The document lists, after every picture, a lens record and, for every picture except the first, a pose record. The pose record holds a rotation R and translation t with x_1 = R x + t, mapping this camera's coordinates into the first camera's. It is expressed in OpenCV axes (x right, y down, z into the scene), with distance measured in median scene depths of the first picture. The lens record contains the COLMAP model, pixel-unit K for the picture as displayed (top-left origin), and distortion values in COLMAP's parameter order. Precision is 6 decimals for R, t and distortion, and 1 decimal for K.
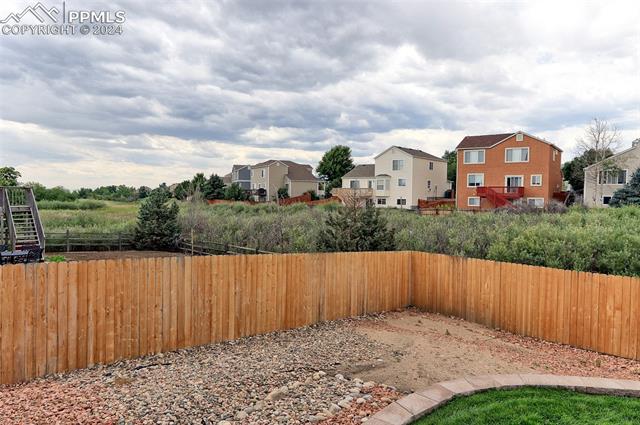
lens RADIAL K [[407.8, 0, 313.8], [0, 407.8, 212.4], [0, 0, 1]] dist [-0.003782, -0.000044]
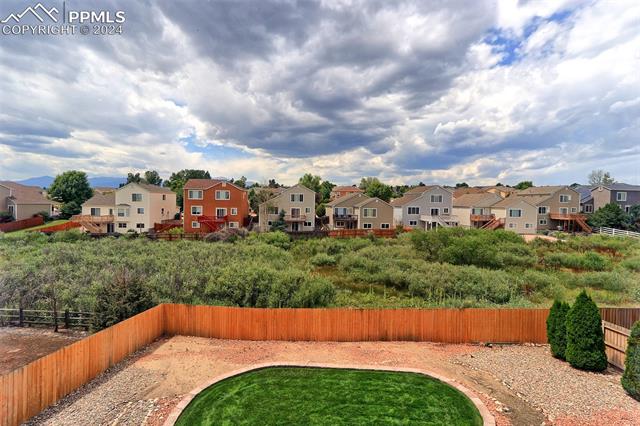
lens RADIAL K [[305.4, 0, 313.0], [0, 305.4, 214.7], [0, 0, 1]] dist [0.012248, 0.000126]
pose [[0.736795, -0.020976, 0.675791, -0.044599], [0.011758, 0.999765, 0.018213, -0.078825], [-0.676014, -0.005473, 0.736868, -0.107160]]
